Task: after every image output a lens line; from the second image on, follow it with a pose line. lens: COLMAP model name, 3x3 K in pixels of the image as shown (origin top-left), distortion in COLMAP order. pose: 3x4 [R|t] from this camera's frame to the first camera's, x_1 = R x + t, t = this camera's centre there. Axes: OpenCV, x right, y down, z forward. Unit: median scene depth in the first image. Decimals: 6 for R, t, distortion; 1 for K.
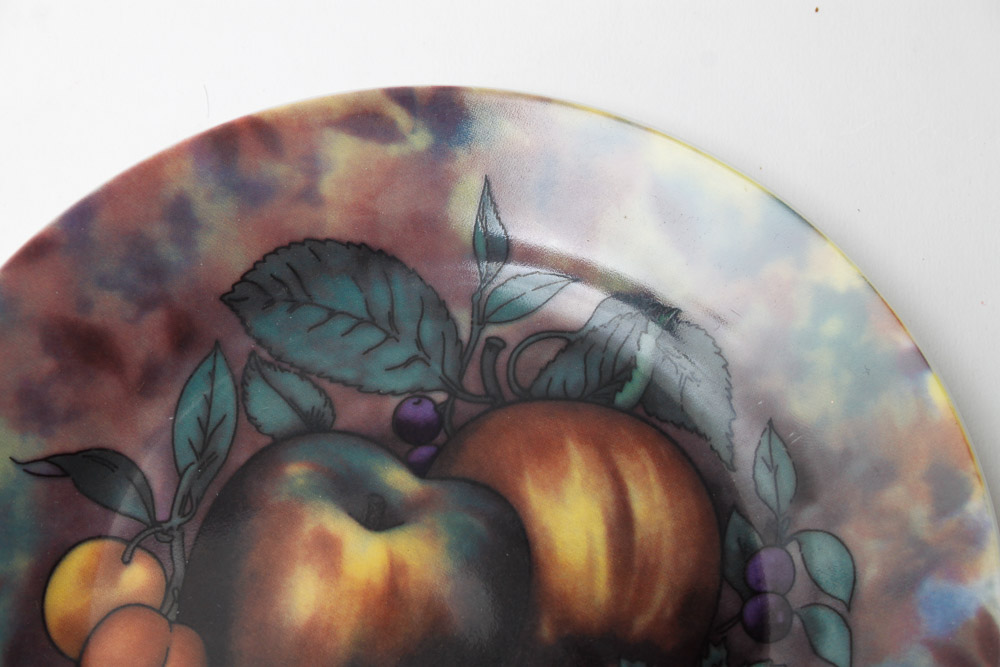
lens RADIAL K [[2316.9, 0, 510.3], [0, 2316.9, 329.5], [0, 0, 1]] dist [0.081732, 0.000000]
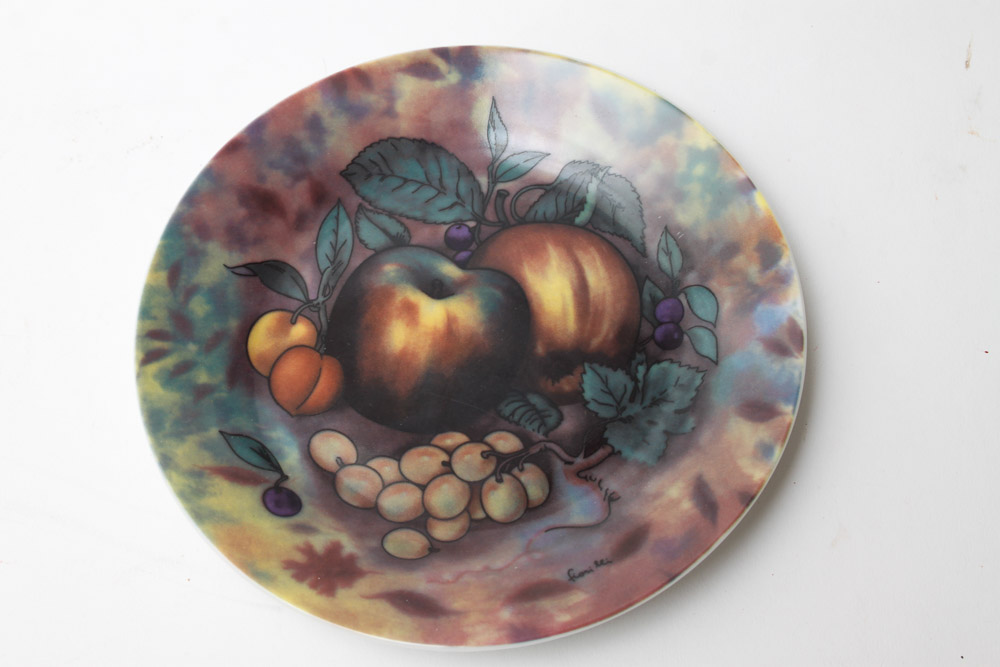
lens RADIAL K [[1821.1, 0, 505.3], [0, 1821.1, 331.2], [0, 0, 1]] dist [0.021513, 0.000000]
pose [[0.999062, -0.043119, 0.003888, -0.014595], [0.043251, 0.998030, -0.045448, 0.172363], [-0.001920, 0.045574, 0.998959, -0.337241]]
